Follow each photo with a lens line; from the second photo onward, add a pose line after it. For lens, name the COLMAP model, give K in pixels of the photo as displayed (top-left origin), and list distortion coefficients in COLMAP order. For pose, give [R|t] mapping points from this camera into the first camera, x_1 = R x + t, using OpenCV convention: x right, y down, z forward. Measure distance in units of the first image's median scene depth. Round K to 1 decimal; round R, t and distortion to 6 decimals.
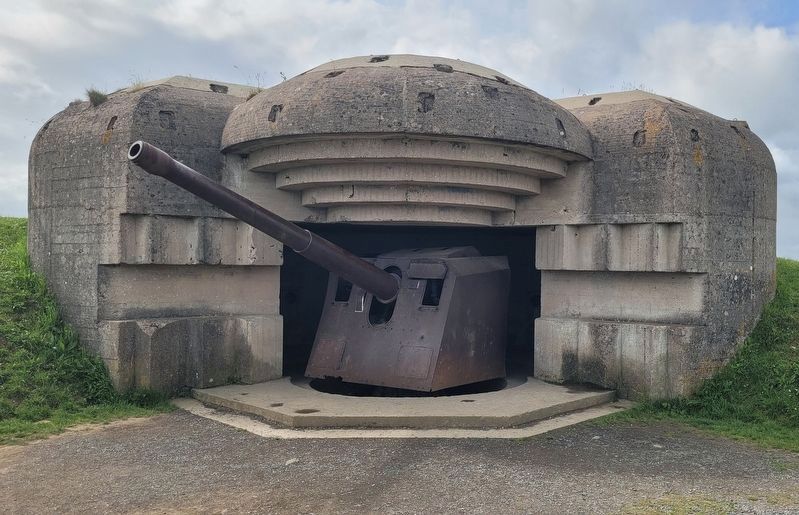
lens RADIAL K [[690.2, 0, 463.8], [0, 690.2, 250.3], [0, 0, 1]] dist [0.045132, -0.010383]
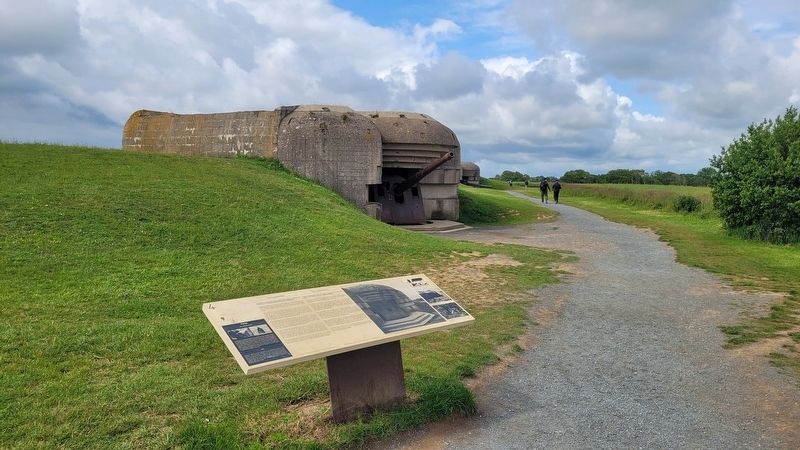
lens RADIAL K [[610.5, 0, 401.5], [0, 610.5, 224.1], [0, 0, 1]] dist [-0.002607, 0.008222]
pose [[0.521946, -0.072552, 0.849888, -2.385153], [-0.028644, 0.994323, 0.102473, -0.070283], [-0.852498, -0.077830, 0.516905, -0.336684]]
